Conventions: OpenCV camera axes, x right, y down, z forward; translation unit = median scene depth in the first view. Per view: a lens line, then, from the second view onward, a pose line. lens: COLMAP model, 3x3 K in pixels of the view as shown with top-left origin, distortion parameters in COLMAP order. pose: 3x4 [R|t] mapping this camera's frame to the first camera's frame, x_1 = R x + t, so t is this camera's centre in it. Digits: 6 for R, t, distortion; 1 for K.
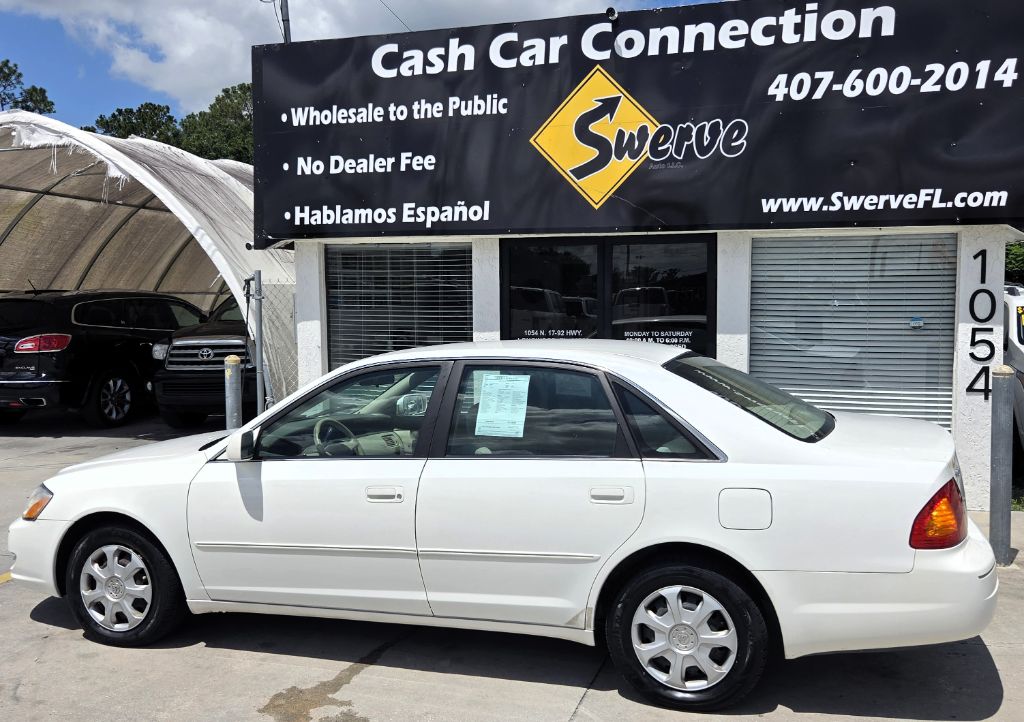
lens RADIAL K [[896.0, 0, 519.4], [0, 896.0, 355.8], [0, 0, 1]] dist [0.069894, -0.067097]
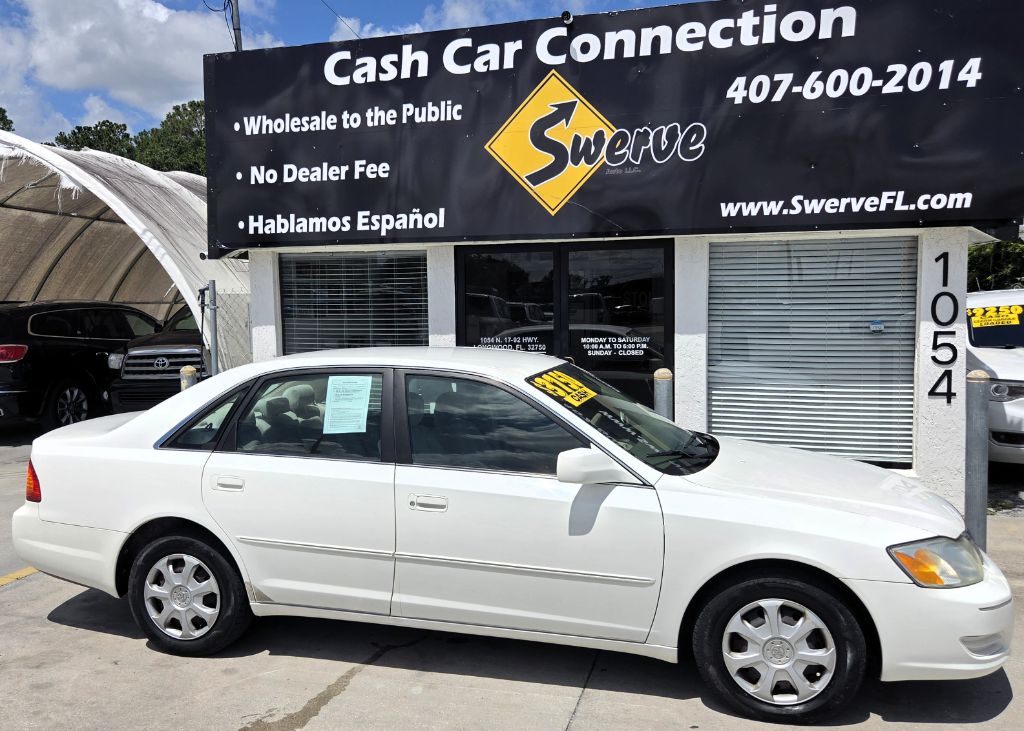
lens RADIAL K [[852.3, 0, 464.1], [0, 852.3, 364.1], [0, 0, 1]] dist [0.061915, -0.049580]
pose [[0.999934, -0.010138, 0.005325, -0.019142], [0.010102, 0.999927, 0.006638, -0.005880], [-0.005392, -0.006583, 0.999964, 0.054014]]
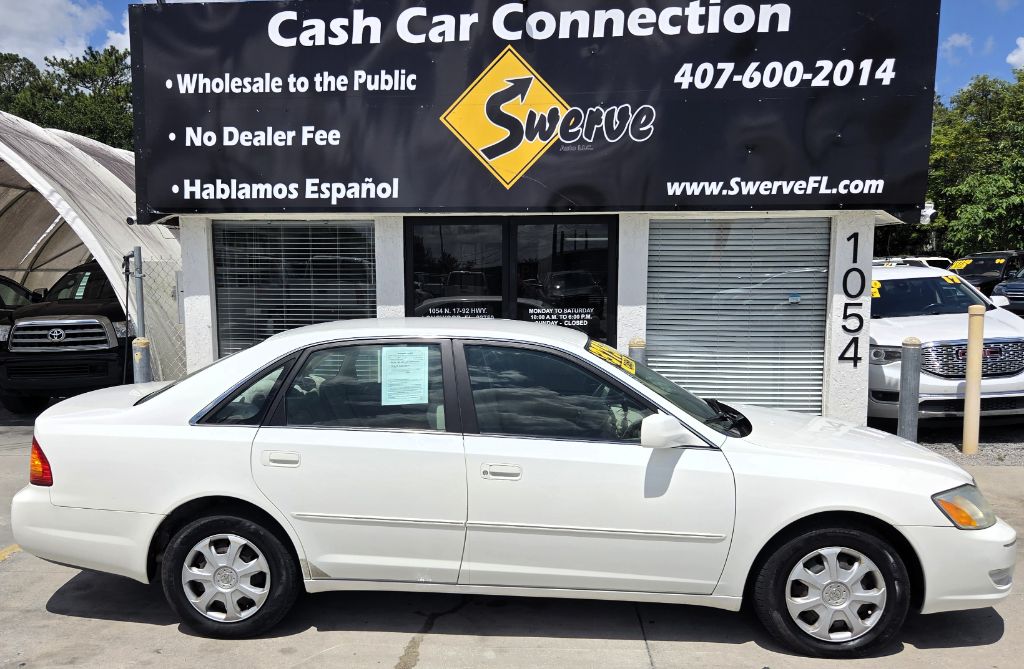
lens RADIAL K [[823.5, 0, 458.7], [0, 823.5, 364.5], [0, 0, 1]] dist [0.067337, -0.061473]
pose [[0.979311, -0.021889, 0.201172, -0.162657], [0.013045, 0.998894, 0.045183, -0.007190], [-0.201938, -0.041624, 0.978513, 0.084084]]
